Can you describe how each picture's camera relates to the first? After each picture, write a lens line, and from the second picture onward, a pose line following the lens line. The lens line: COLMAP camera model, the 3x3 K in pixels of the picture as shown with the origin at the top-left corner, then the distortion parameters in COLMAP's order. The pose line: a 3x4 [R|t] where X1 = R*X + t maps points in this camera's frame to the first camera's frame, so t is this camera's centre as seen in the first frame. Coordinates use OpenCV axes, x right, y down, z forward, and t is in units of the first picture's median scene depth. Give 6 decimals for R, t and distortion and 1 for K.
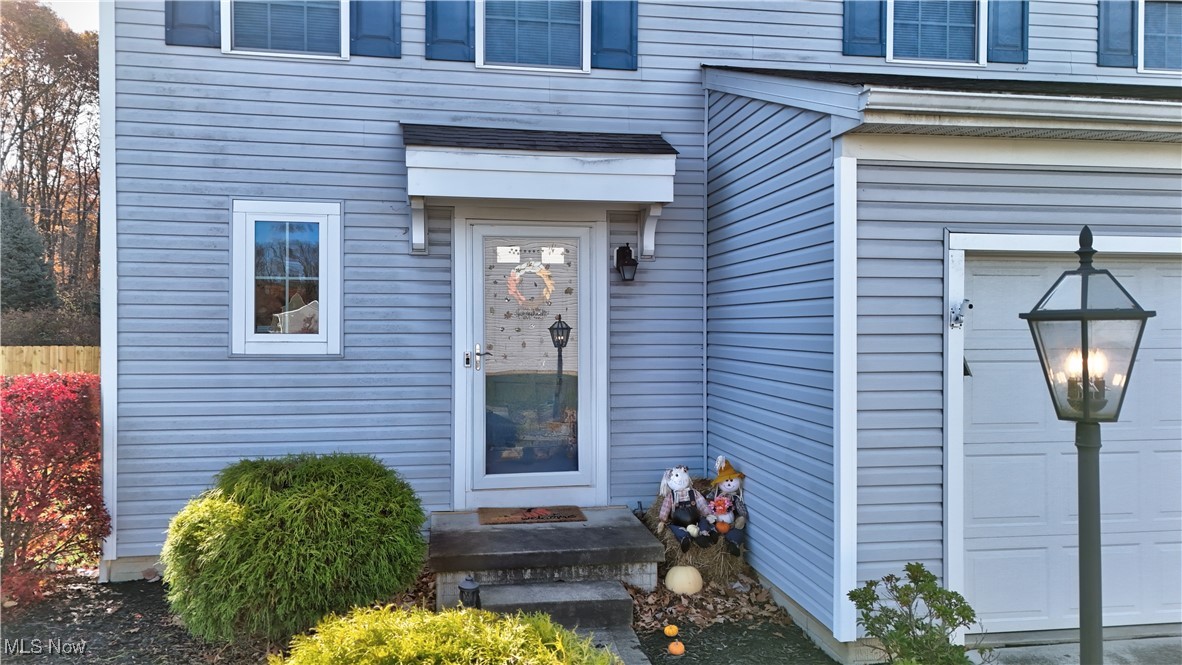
lens RADIAL K [[862.7, 0, 596.0], [0, 862.7, 334.3], [0, 0, 1]] dist [0.098452, -0.102414]
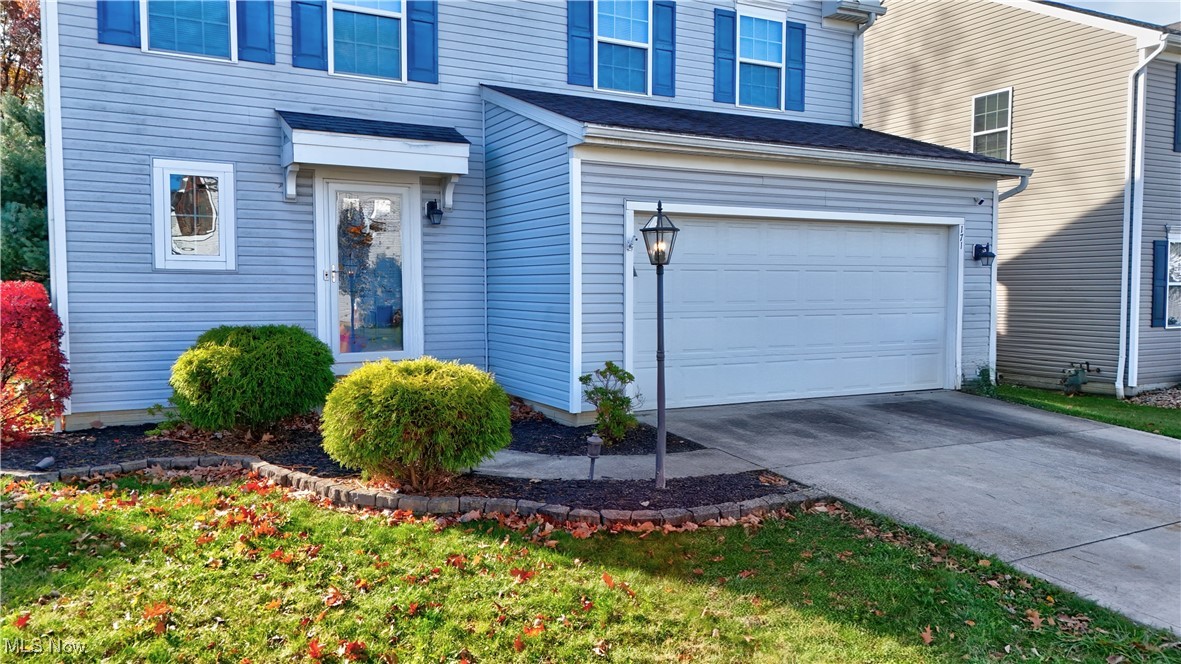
lens RADIAL K [[861.9, 0, 595.5], [0, 861.9, 333.8], [0, 0, 1]] dist [0.098452, -0.102414]
pose [[0.946941, -0.017121, 0.320952, -0.198526], [0.002443, 0.998935, 0.046078, 0.063800], [-0.321399, -0.042849, 0.945974, -0.568677]]
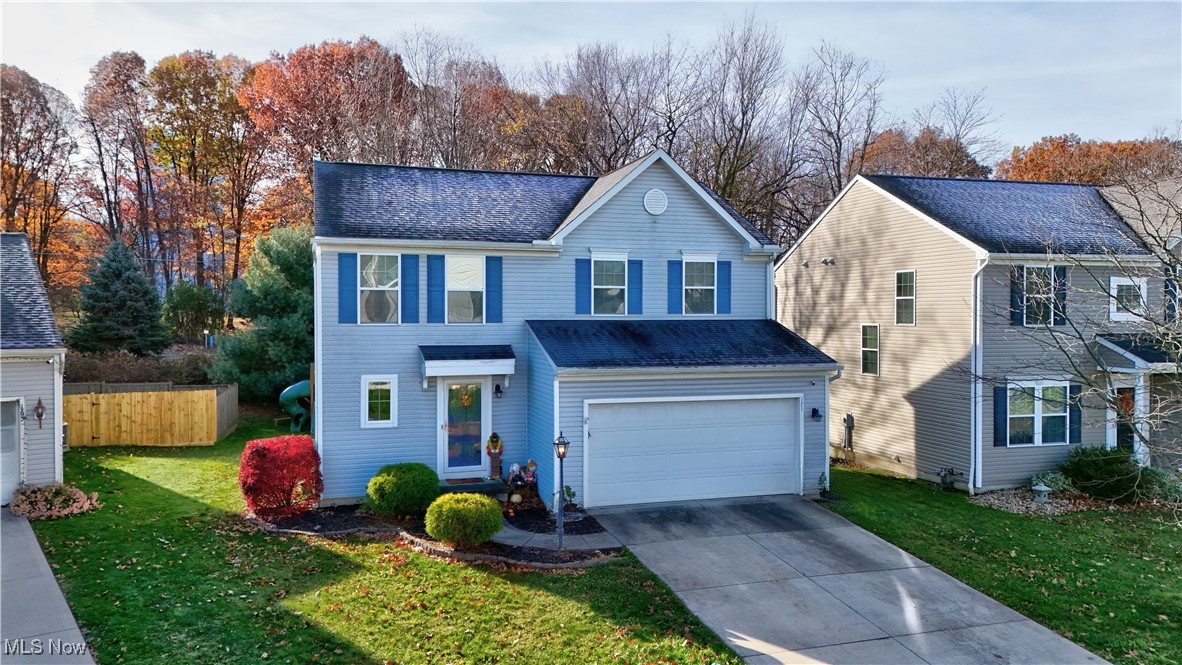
lens RADIAL K [[862.7, 0, 596.0], [0, 862.7, 334.3], [0, 0, 1]] dist [0.098452, -0.102414]
pose [[0.989542, -0.003721, 0.144196, -0.058258], [0.001236, 0.999849, 0.017319, -0.335648], [-0.144239, -0.016960, 0.989398, -1.949982]]
